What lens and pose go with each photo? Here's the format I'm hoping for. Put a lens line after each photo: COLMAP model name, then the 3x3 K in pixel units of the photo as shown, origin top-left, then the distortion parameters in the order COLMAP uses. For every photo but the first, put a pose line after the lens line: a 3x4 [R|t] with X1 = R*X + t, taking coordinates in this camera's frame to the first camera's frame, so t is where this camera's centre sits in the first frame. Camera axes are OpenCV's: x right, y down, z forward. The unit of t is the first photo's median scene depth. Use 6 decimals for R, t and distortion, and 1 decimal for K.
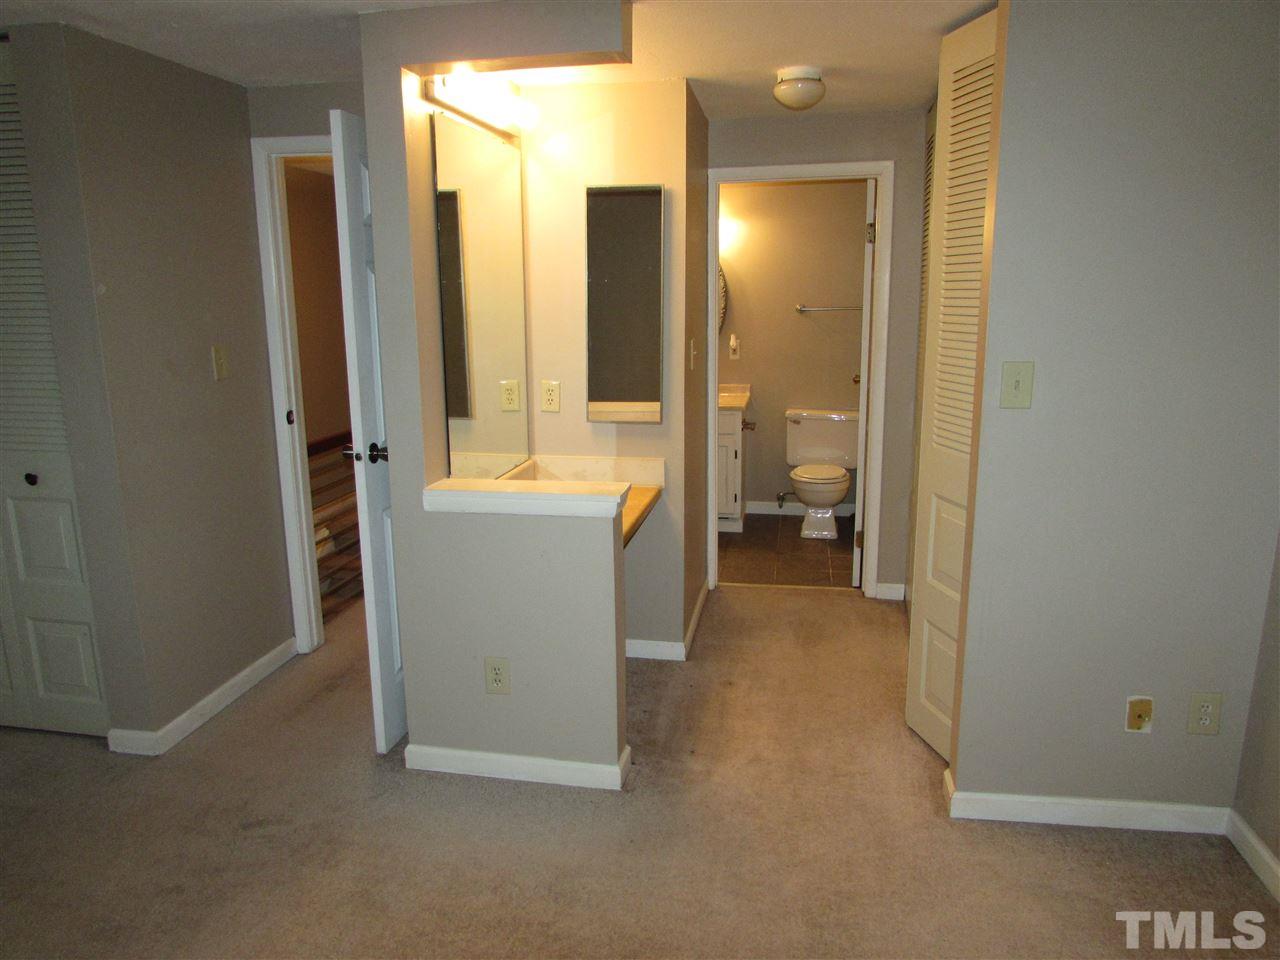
lens RADIAL K [[896.0, 0, 640.0], [0, 896.0, 480.0], [0, 0, 1]] dist [-0.051030, 0.026555]
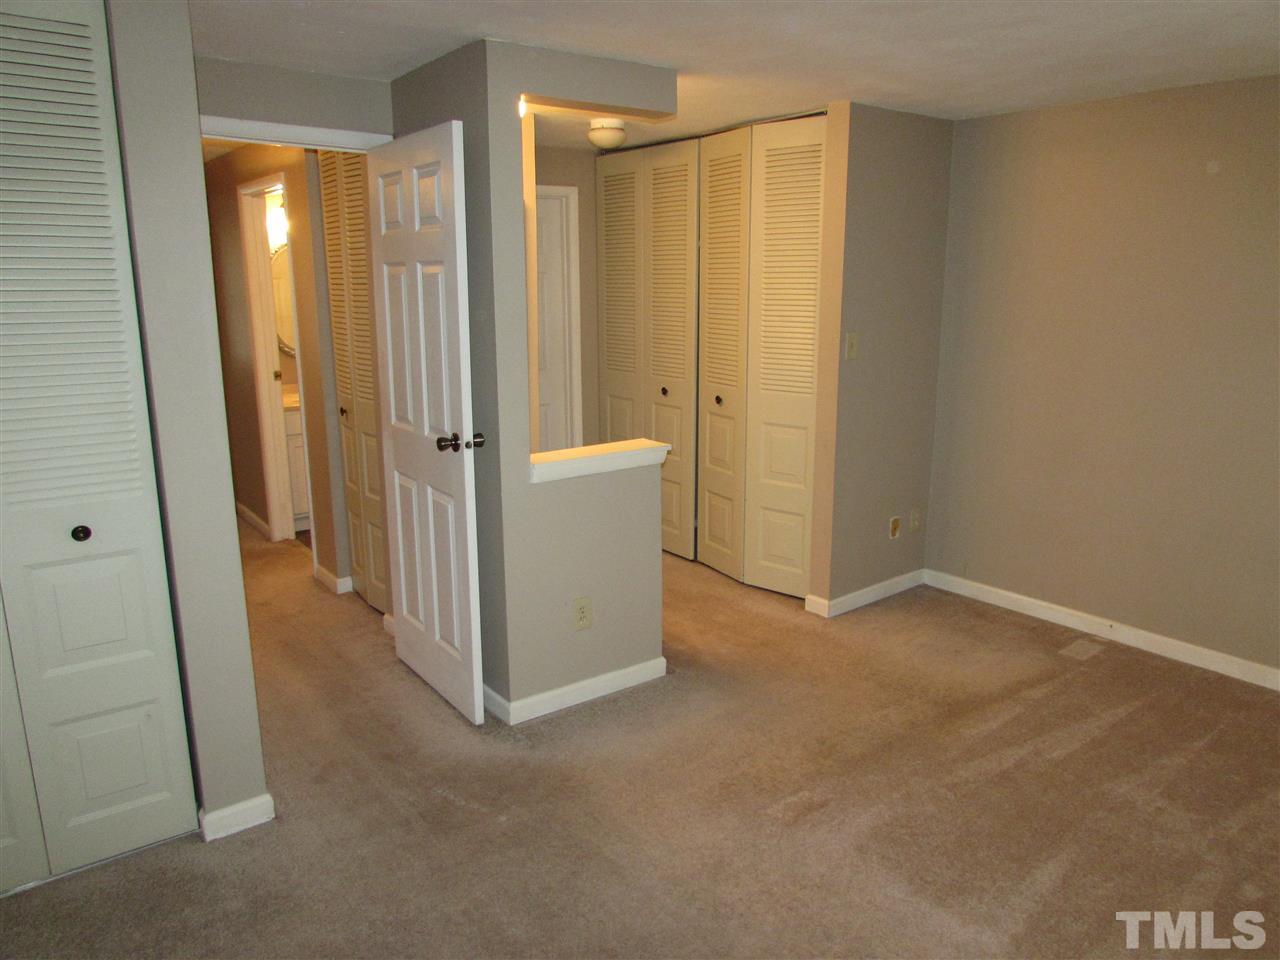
lens RADIAL K [[896.0, 0, 640.0], [0, 896.0, 480.0], [0, 0, 1]] dist [-0.051030, 0.026555]
pose [[0.662540, -0.150809, 0.733688, -0.953746], [0.145553, 0.986771, 0.071392, -0.030126], [-0.734749, 0.059490, 0.675726, 0.129012]]
